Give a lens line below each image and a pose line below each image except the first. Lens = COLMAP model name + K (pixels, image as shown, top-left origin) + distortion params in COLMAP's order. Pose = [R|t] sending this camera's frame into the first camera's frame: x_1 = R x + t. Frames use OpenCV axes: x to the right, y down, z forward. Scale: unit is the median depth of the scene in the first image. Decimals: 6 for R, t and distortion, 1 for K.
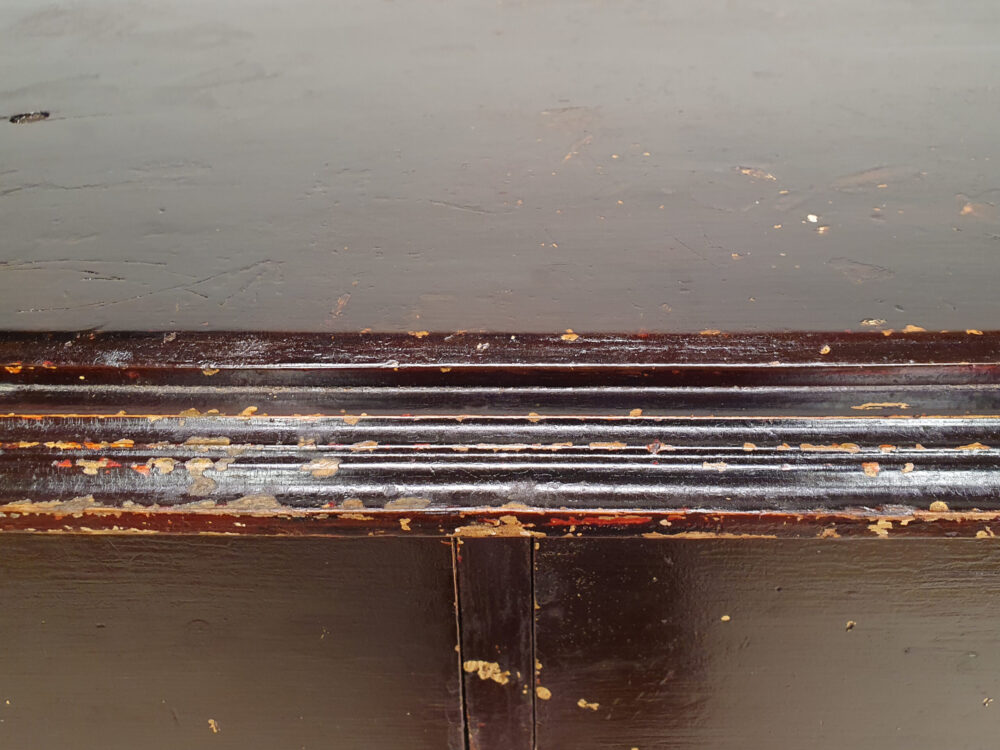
lens RADIAL K [[663.7, 0, 541.7], [0, 663.7, 372.2], [0, 0, 1]] dist [0.061864, -0.093637]
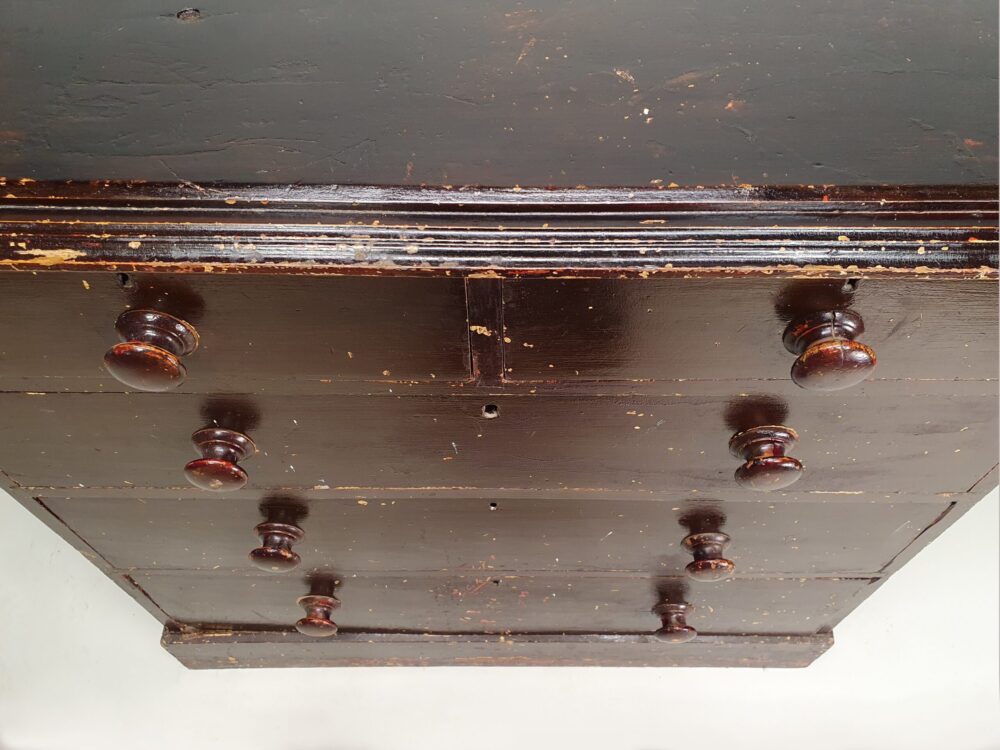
lens RADIAL K [[658.4, 0, 500.0], [0, 658.4, 375.0], [0, 0, 1]] dist [0.043255, -0.000327]
pose [[0.999684, 0.003223, -0.024919, 0.044206], [0.008460, 0.890659, 0.454594, -0.523089], [0.023660, -0.454661, 0.890350, -1.280558]]
